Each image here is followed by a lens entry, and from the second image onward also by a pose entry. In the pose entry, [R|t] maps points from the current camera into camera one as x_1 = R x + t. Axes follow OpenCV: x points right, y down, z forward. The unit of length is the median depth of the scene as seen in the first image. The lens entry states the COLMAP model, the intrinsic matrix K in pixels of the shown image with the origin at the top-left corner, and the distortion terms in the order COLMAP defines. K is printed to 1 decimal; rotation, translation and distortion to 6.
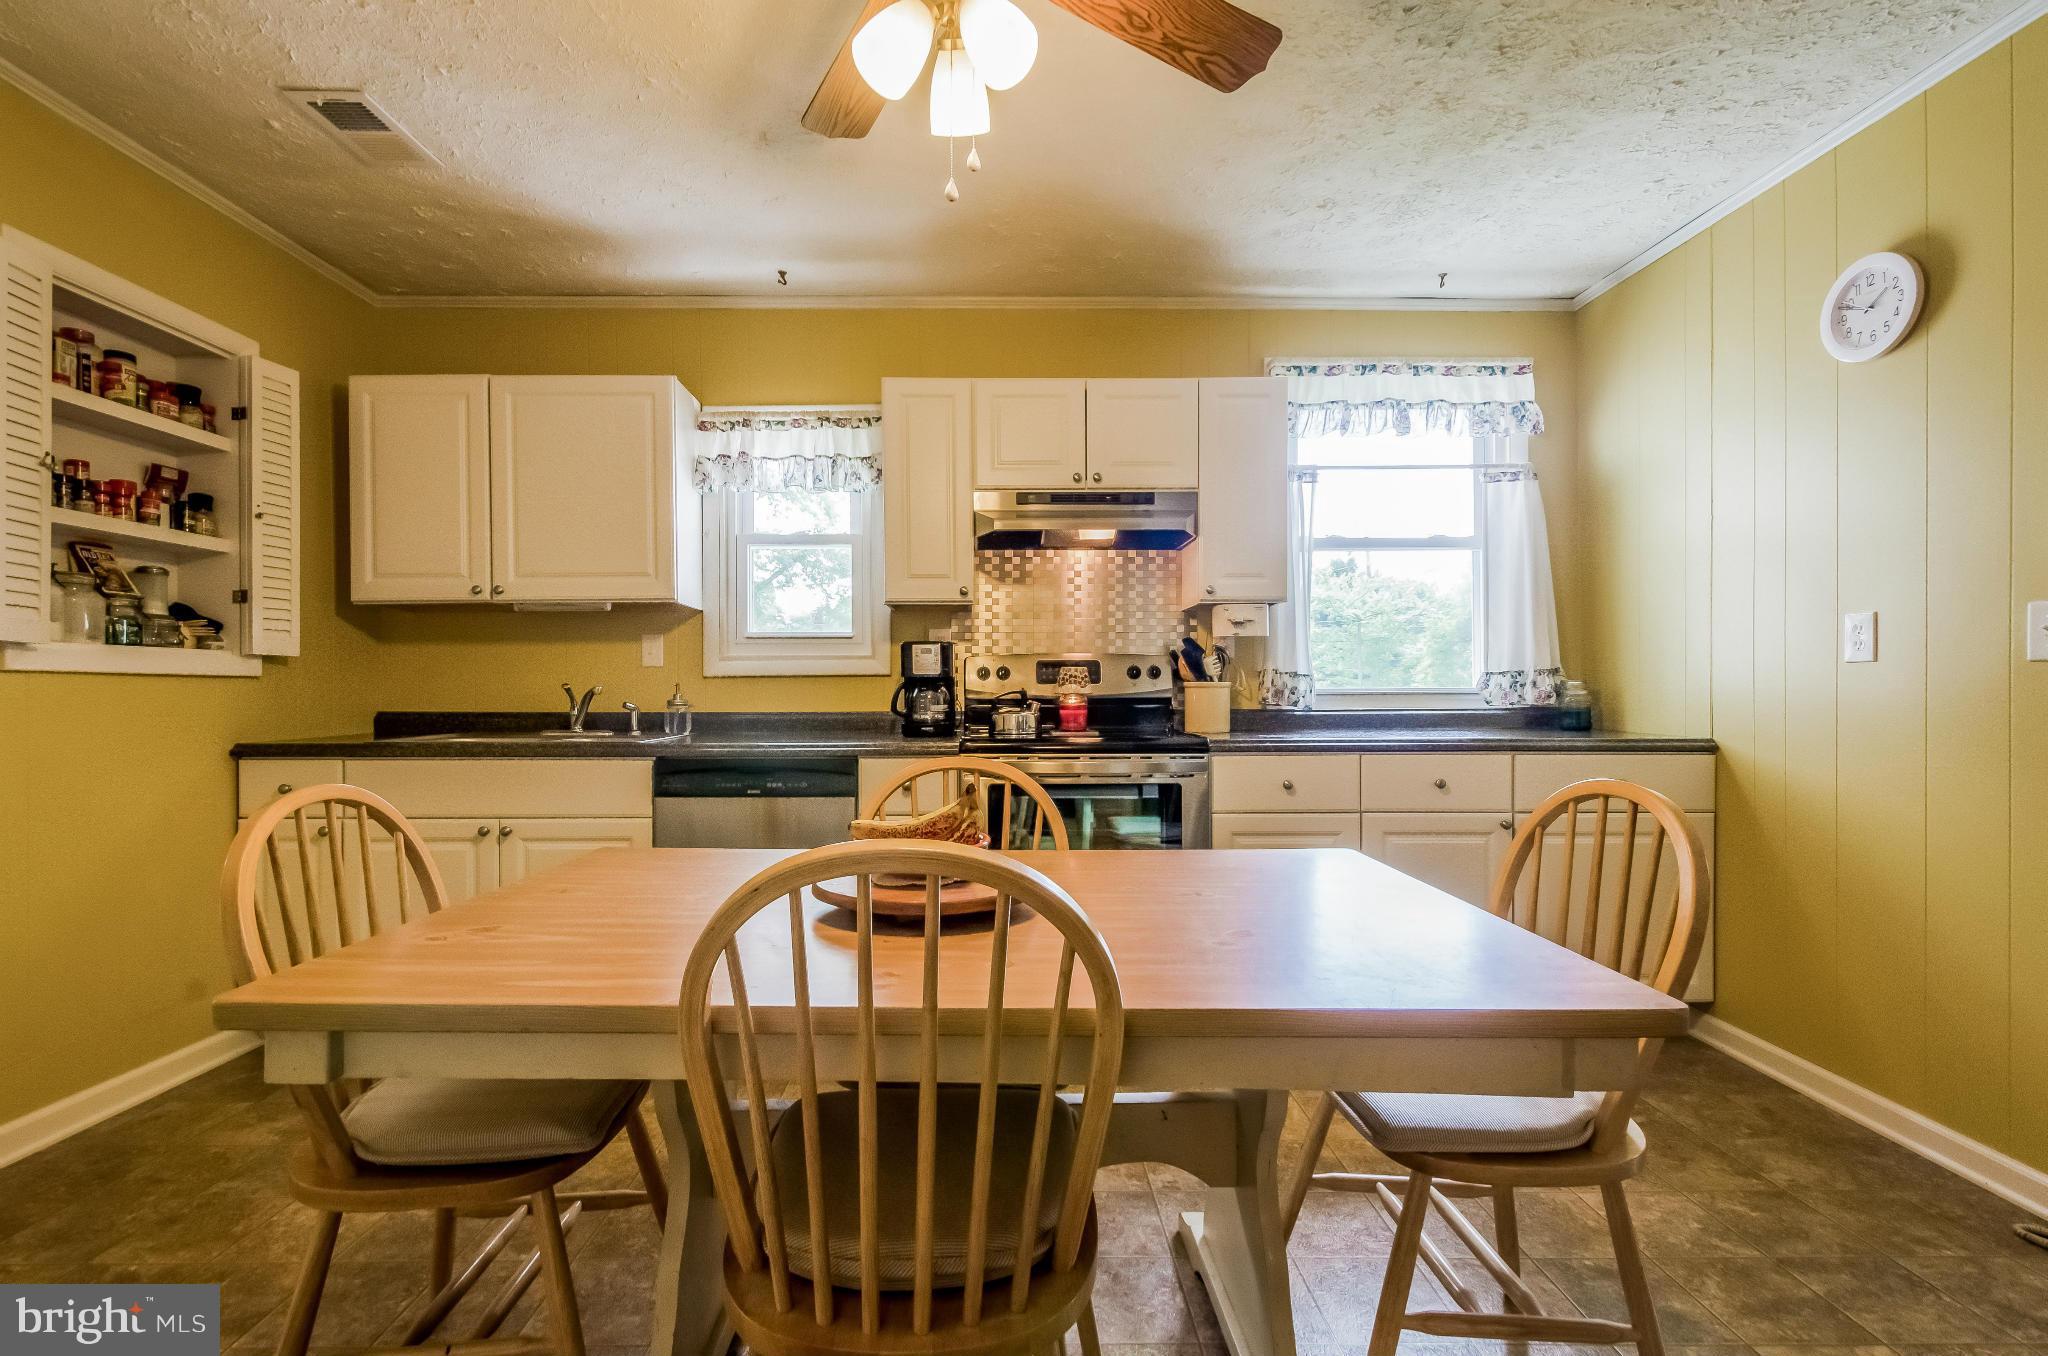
lens RADIAL K [[935.4, 0, 999.0], [0, 935.4, 695.2], [0, 0, 1]] dist [0.019337, -0.001028]
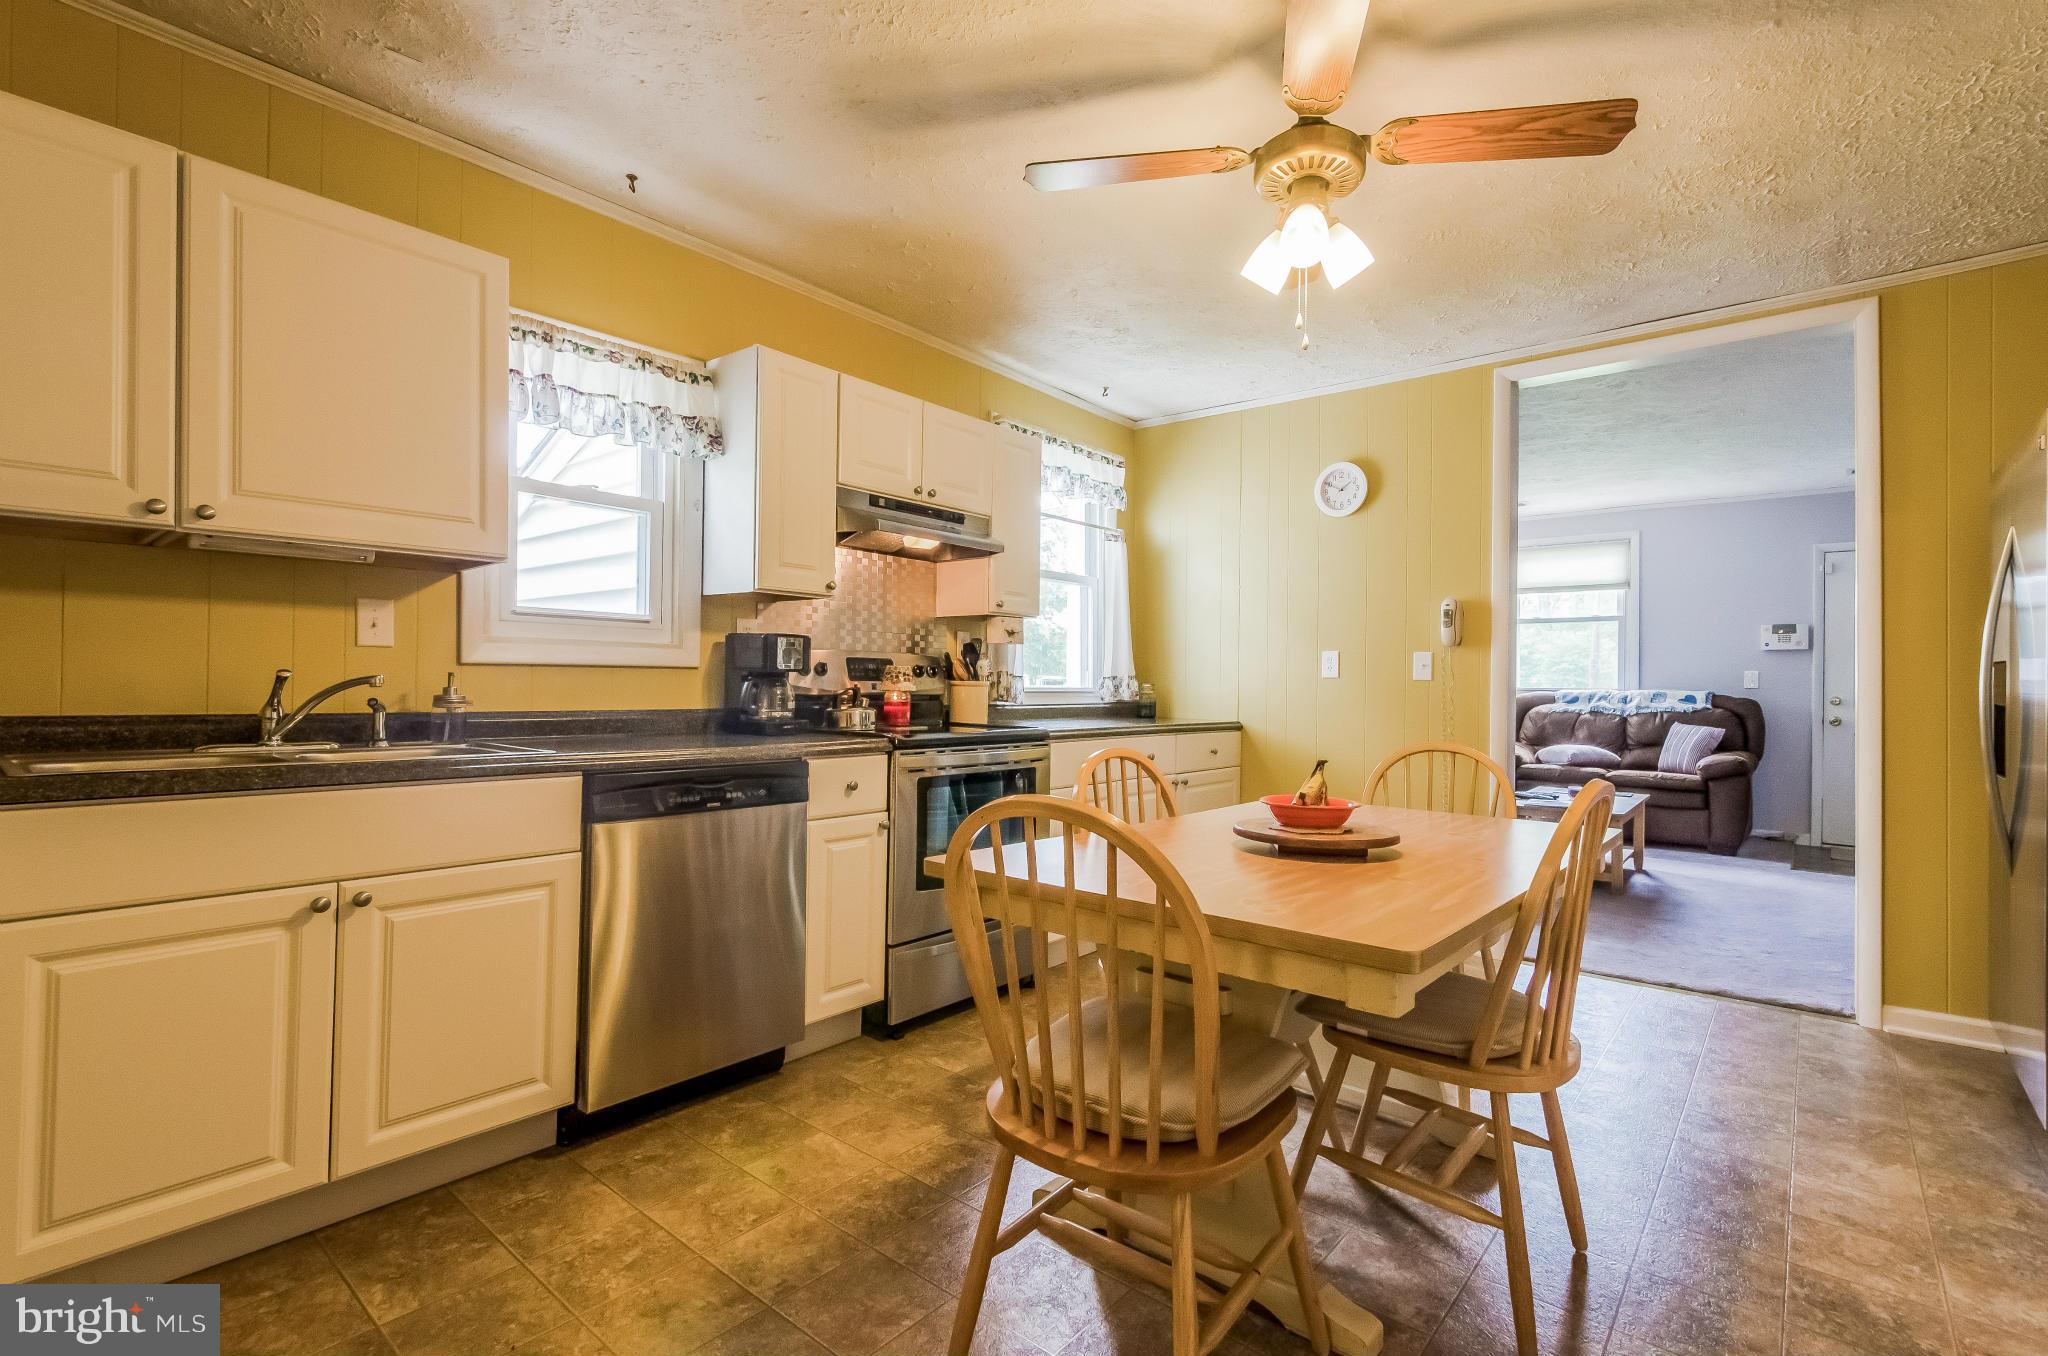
lens RADIAL K [[950.2, 0, 1059.6], [0, 950.2, 676.7], [0, 0, 1]] dist [0.017565, -0.000726]
pose [[0.628109, 0.018432, 0.777907, -0.658146], [-0.009090, 0.999825, -0.016350, -0.001501], [-0.778072, 0.003199, 0.628167, 0.187455]]
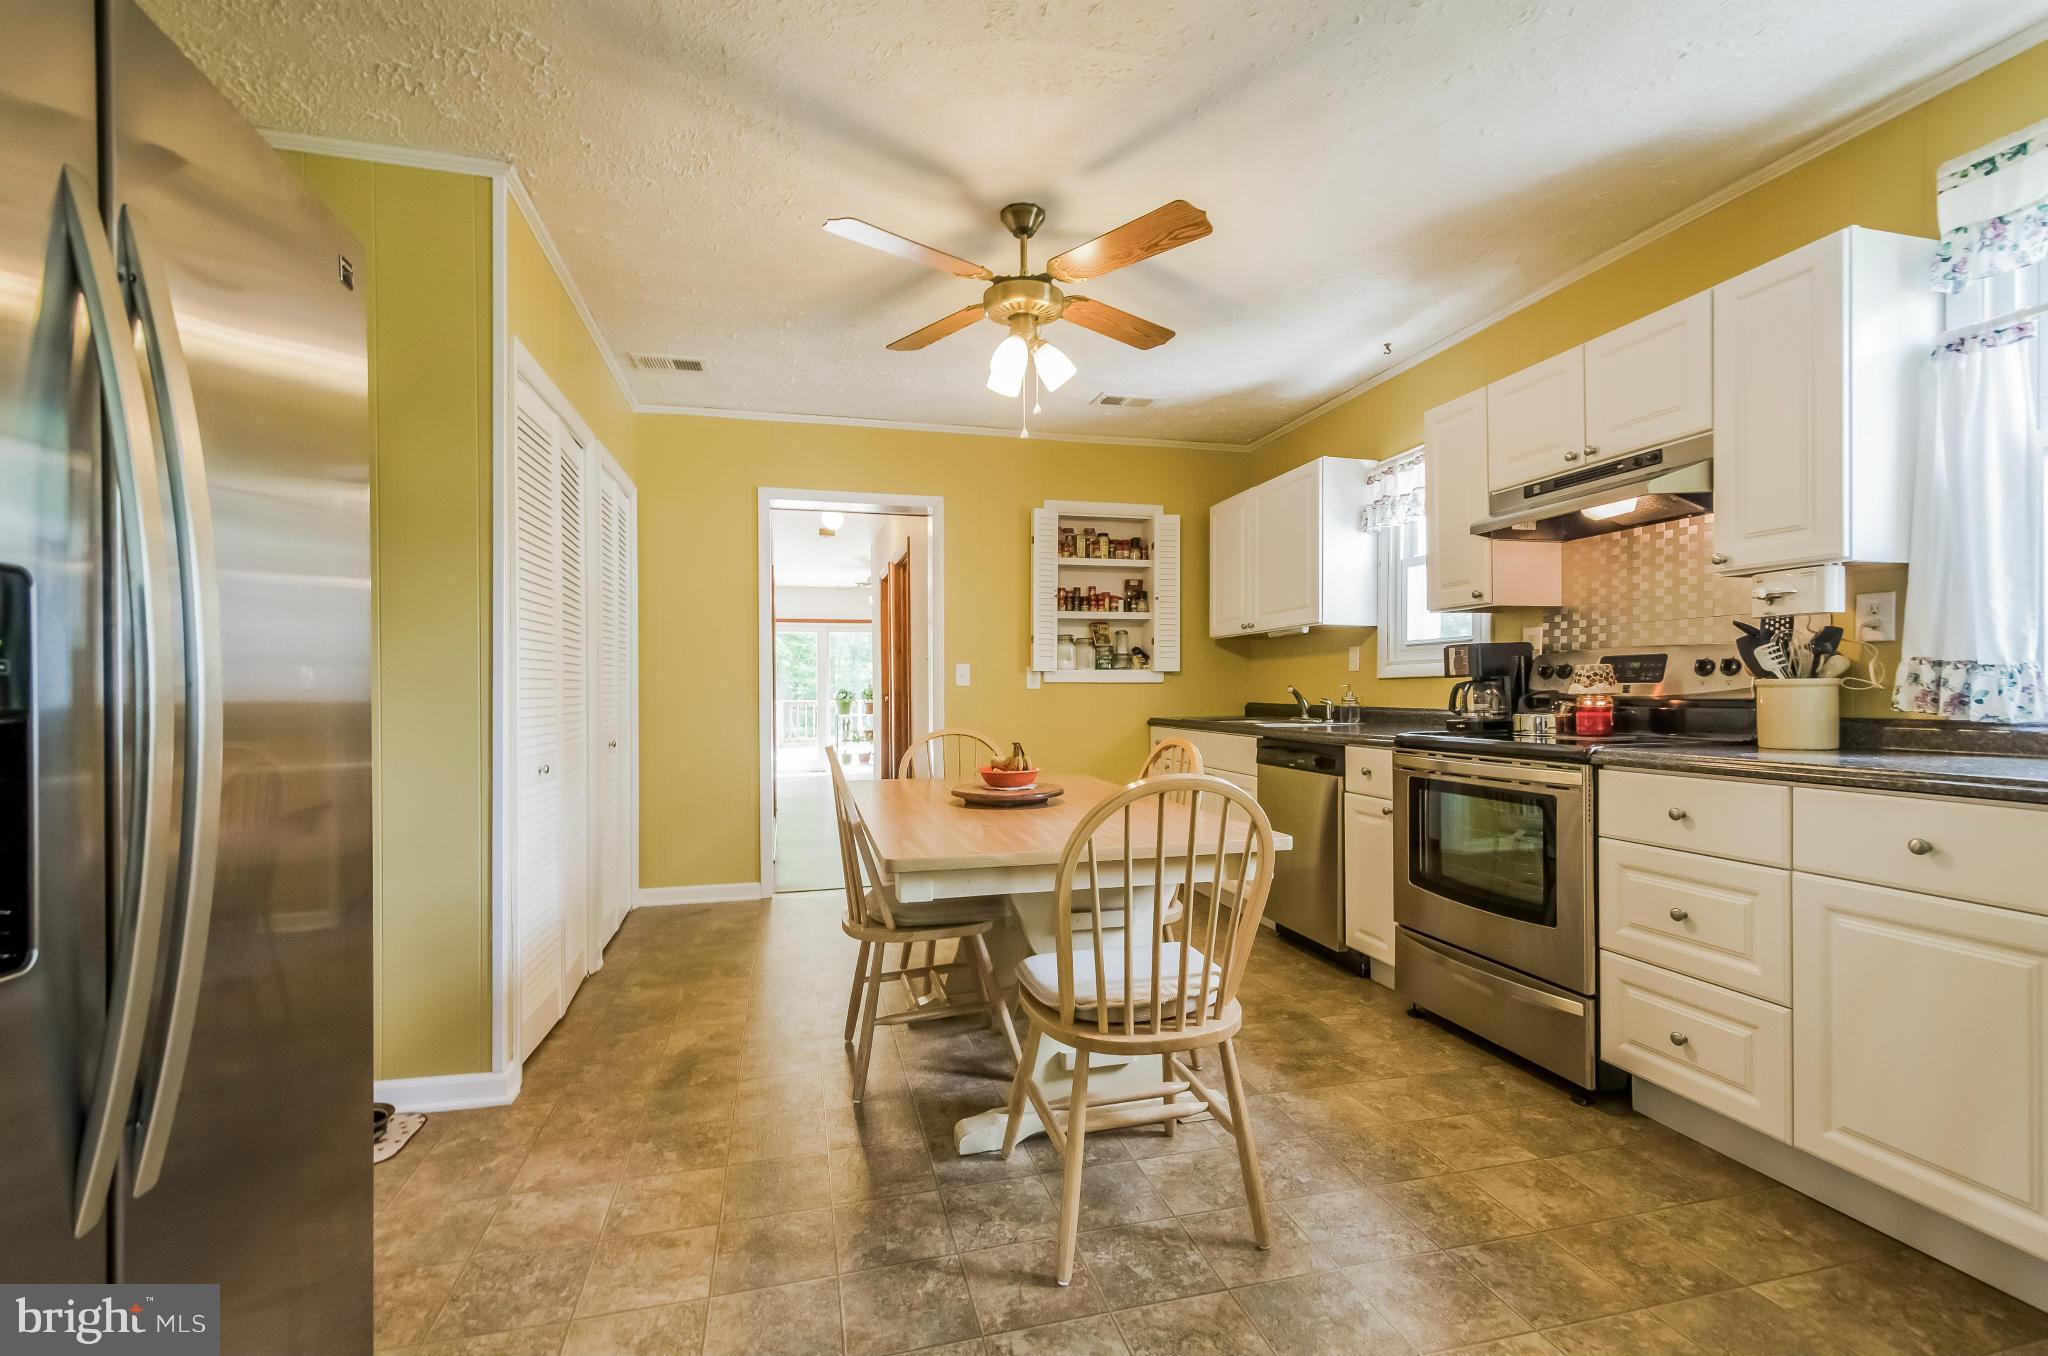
lens RADIAL K [[885.6, 0, 1010.5], [0, 885.6, 698.1], [0, 0, 1]] dist [0.019560, -0.008344]
pose [[0.234414, 0.009840, -0.972087, 0.797575], [0.000397, 0.999948, 0.010217, -0.006845], [0.972137, -0.002781, 0.234398, 0.265687]]
